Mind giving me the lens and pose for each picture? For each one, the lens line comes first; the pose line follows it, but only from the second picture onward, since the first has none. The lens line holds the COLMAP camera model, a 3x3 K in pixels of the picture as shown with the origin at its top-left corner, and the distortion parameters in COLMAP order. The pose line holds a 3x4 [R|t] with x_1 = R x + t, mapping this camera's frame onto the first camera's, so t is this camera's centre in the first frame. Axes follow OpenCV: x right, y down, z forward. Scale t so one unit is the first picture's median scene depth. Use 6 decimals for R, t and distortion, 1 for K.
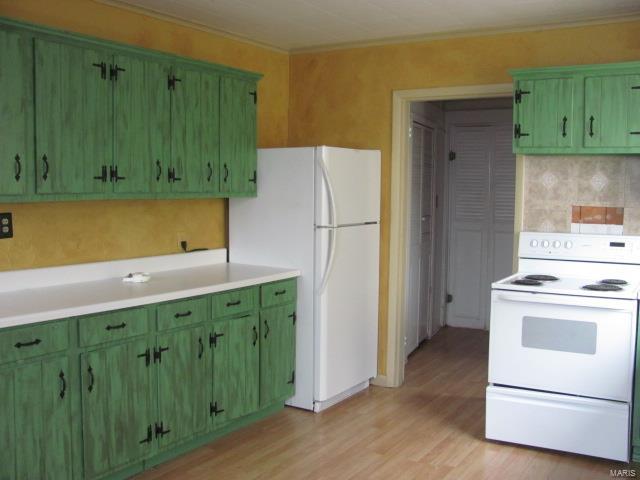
lens RADIAL K [[667.9, 0, 321.4], [0, 667.9, 251.5], [0, 0, 1]] dist [-0.222214, 0.295243]
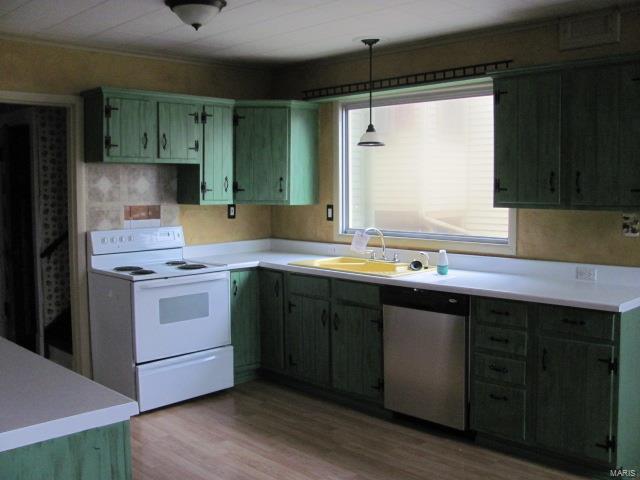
lens RADIAL K [[667.9, 0, 321.4], [0, 667.9, 251.5], [0, 0, 1]] dist [-0.222214, 0.295243]
pose [[0.237340, -0.102043, 0.966052, -0.720561], [0.095930, 0.992069, 0.081223, -0.052598], [-0.966678, 0.073396, 0.245247, 0.380257]]
